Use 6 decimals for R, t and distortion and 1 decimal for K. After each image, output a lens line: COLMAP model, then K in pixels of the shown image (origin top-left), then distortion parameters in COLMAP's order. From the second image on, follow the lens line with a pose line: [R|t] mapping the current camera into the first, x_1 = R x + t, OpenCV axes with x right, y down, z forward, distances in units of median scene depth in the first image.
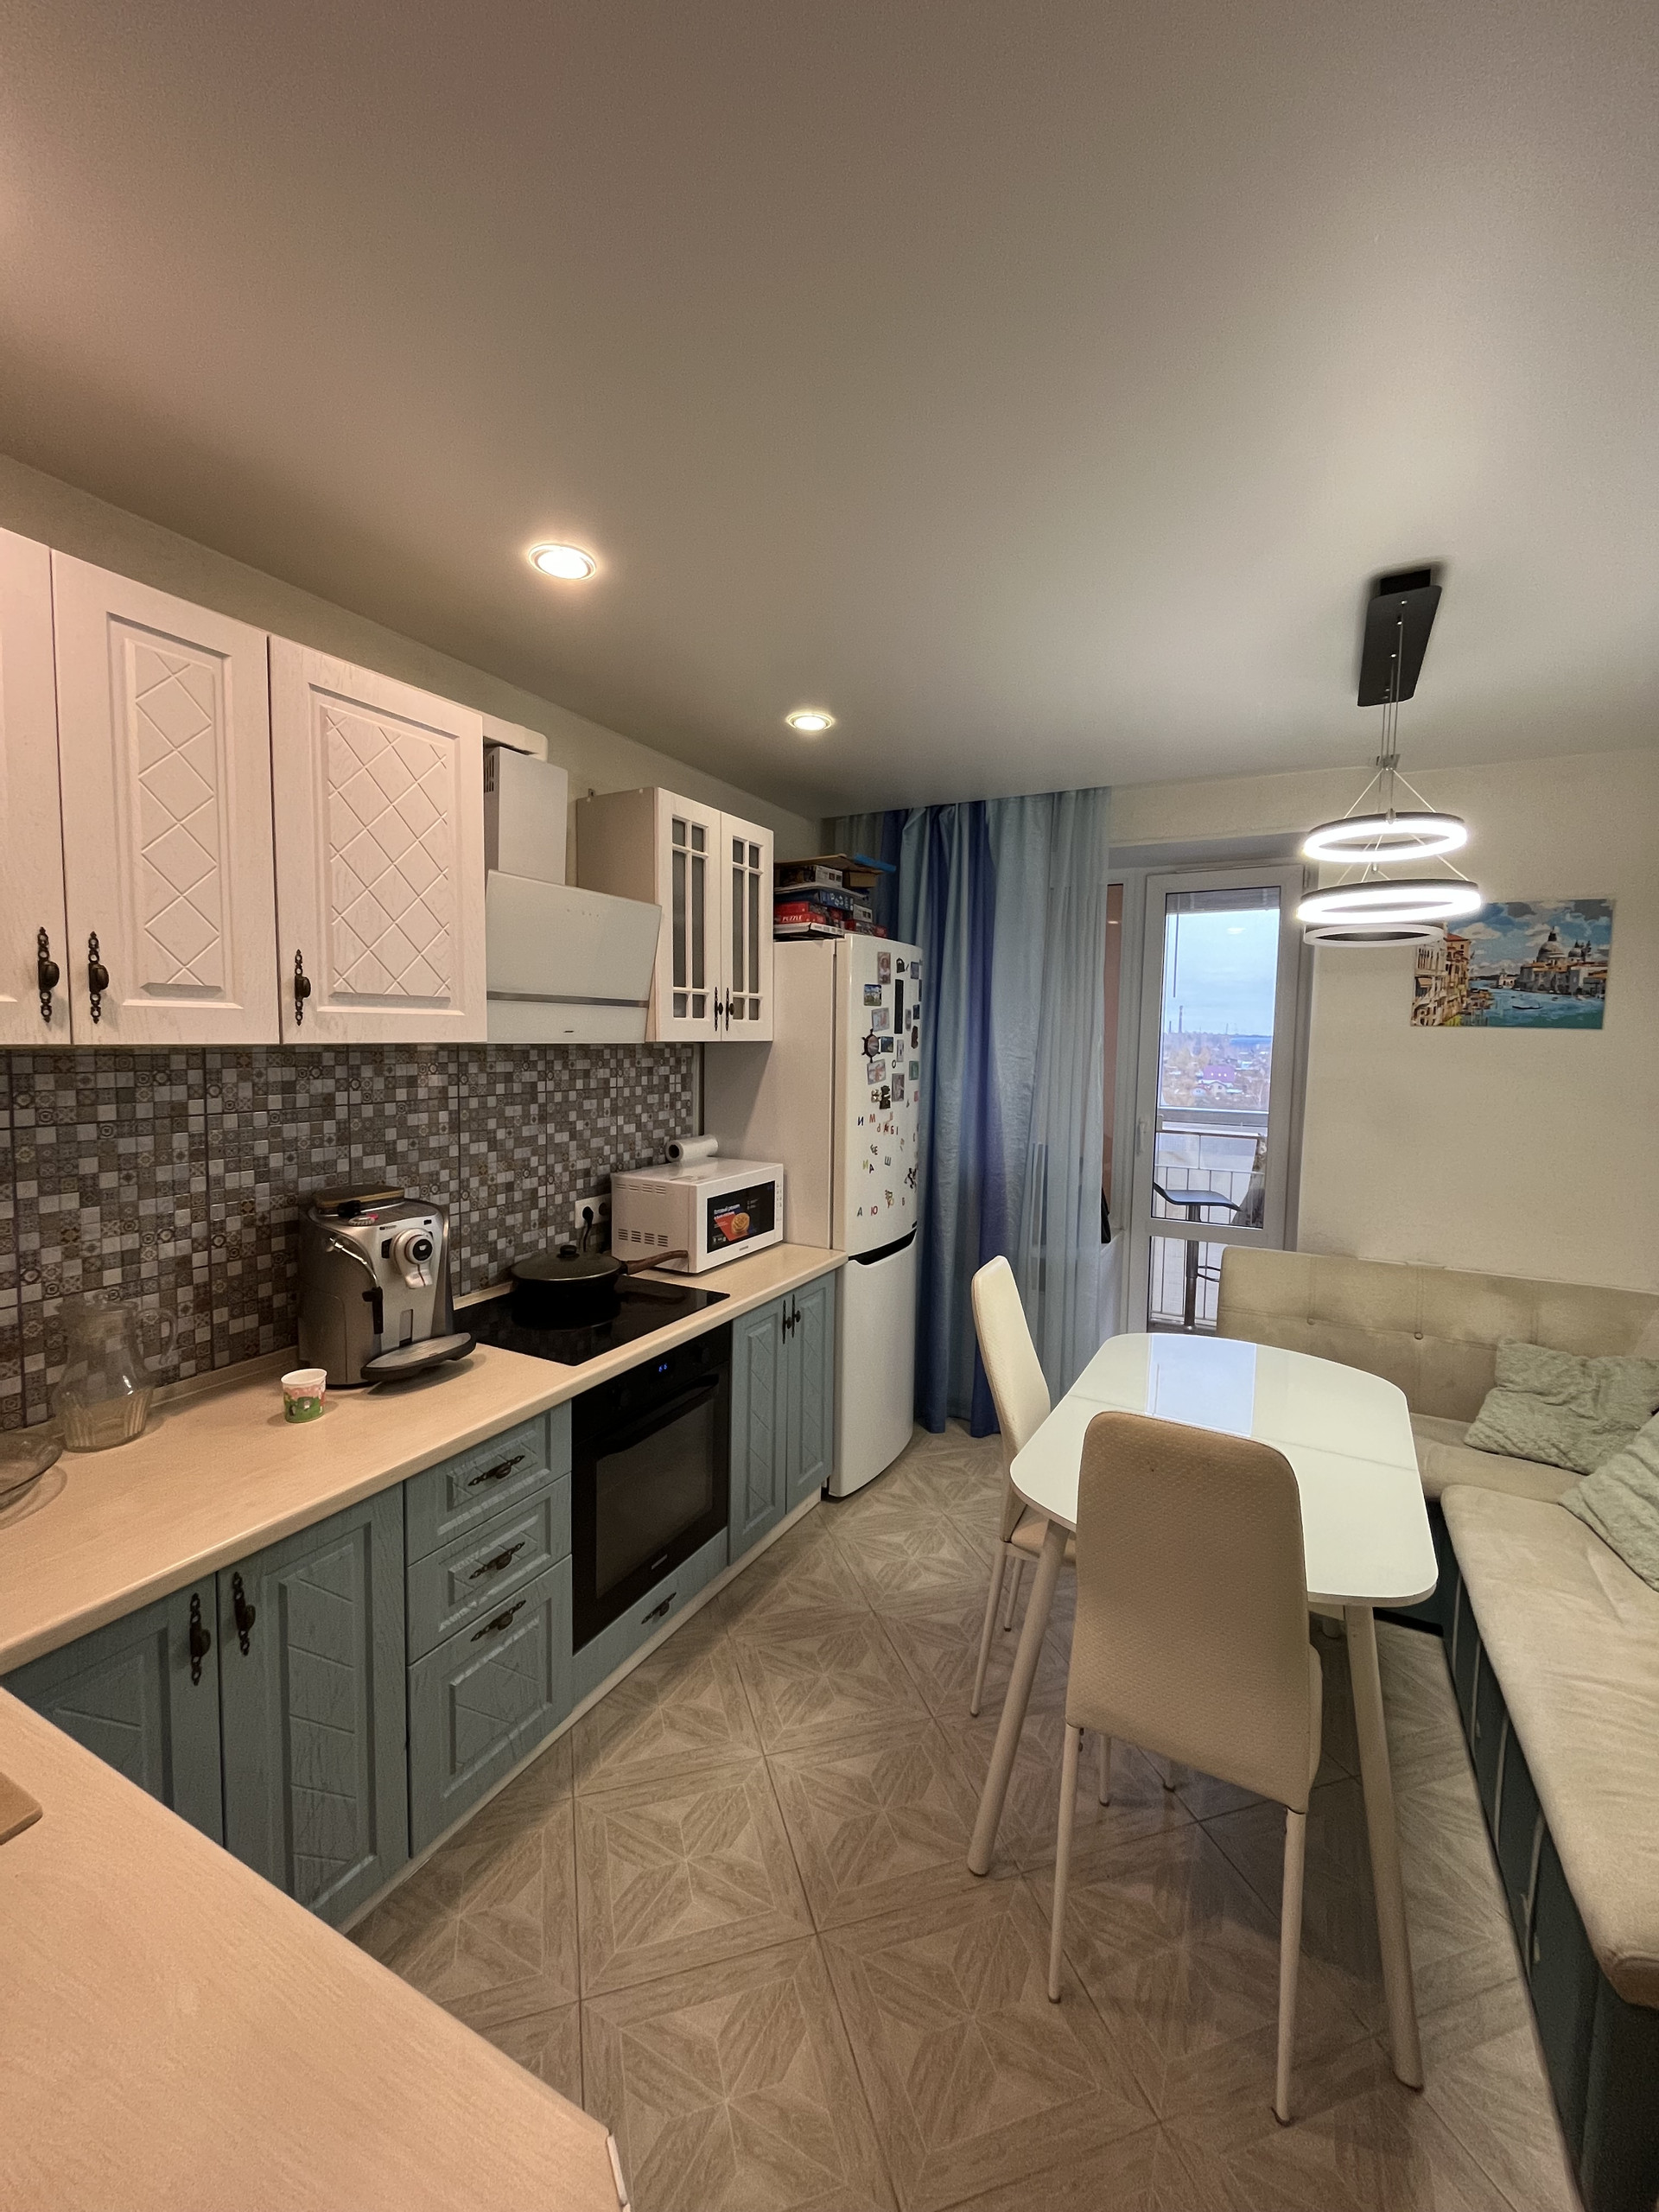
lens RADIAL K [[892.3, 0, 820.9], [0, 892.3, 1095.1], [0, 0, 1]] dist [-0.003432, 0.000748]
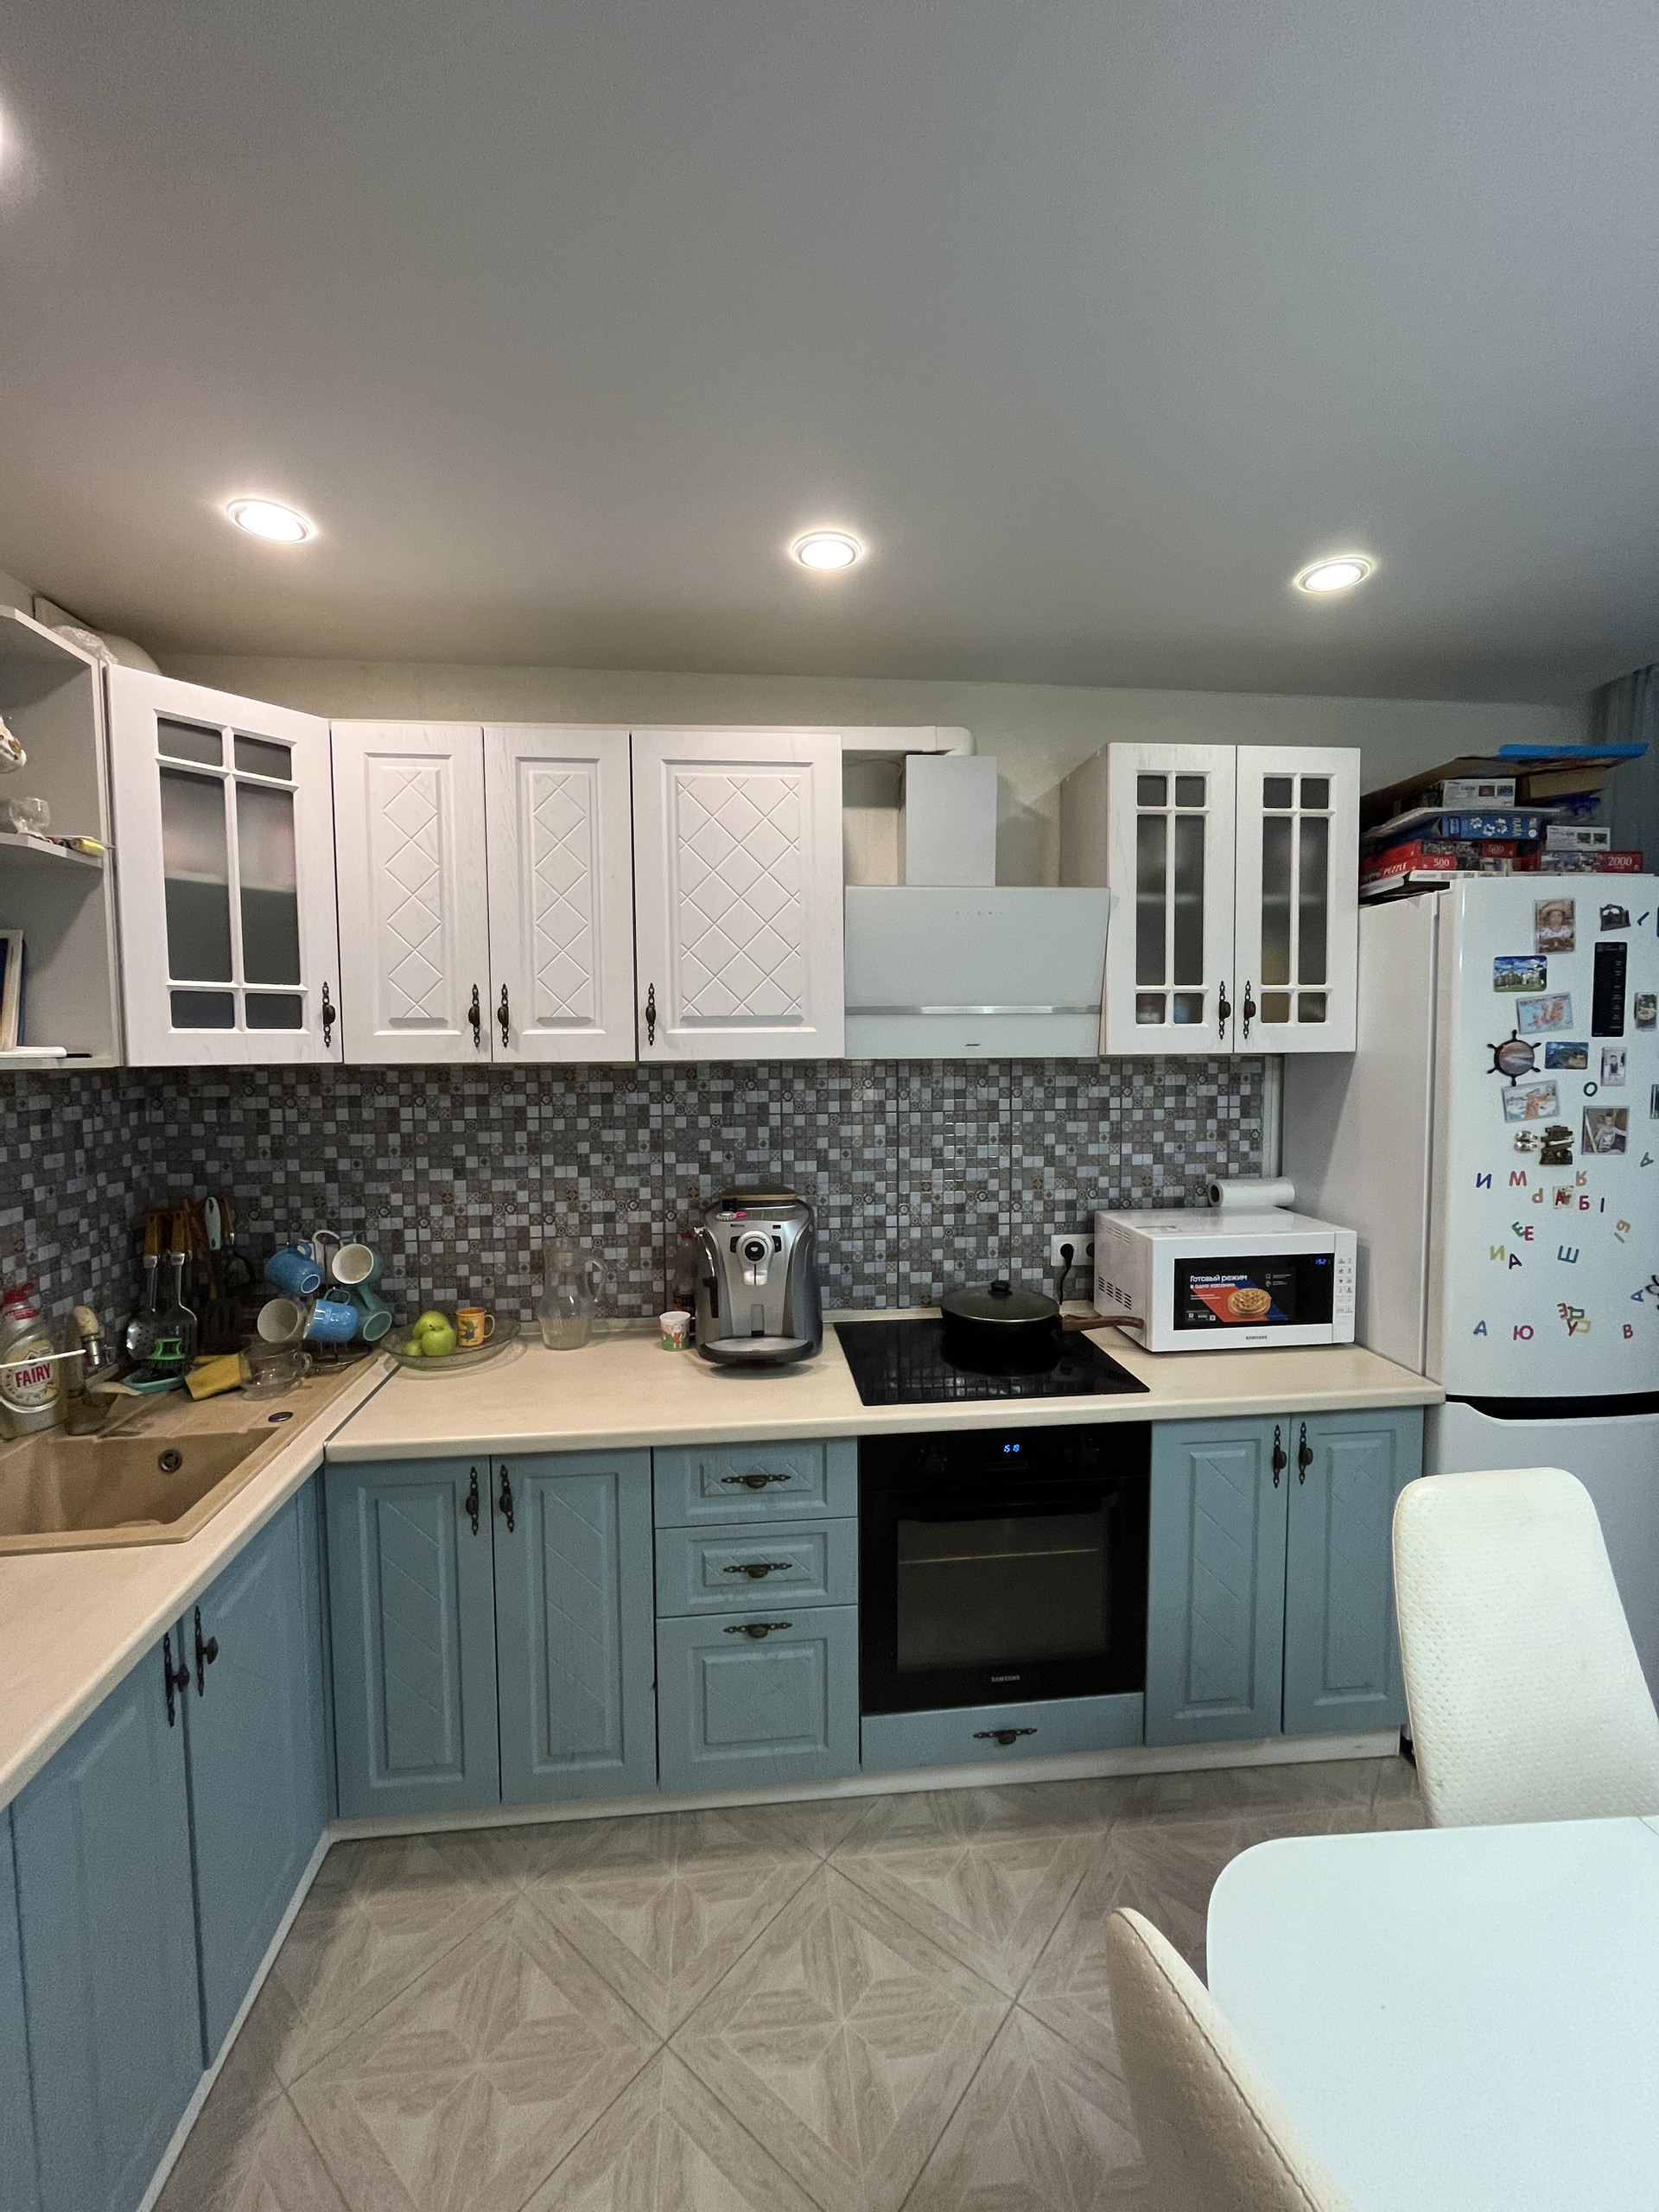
lens RADIAL K [[892.3, 0, 820.9], [0, 892.3, 1095.1], [0, 0, 1]] dist [-0.003432, 0.000748]
pose [[0.559256, 0.029401, -0.828474, 0.354448], [-0.040516, 0.999146, 0.008108, -0.019596], [0.828005, 0.029032, 0.559969, 0.334024]]
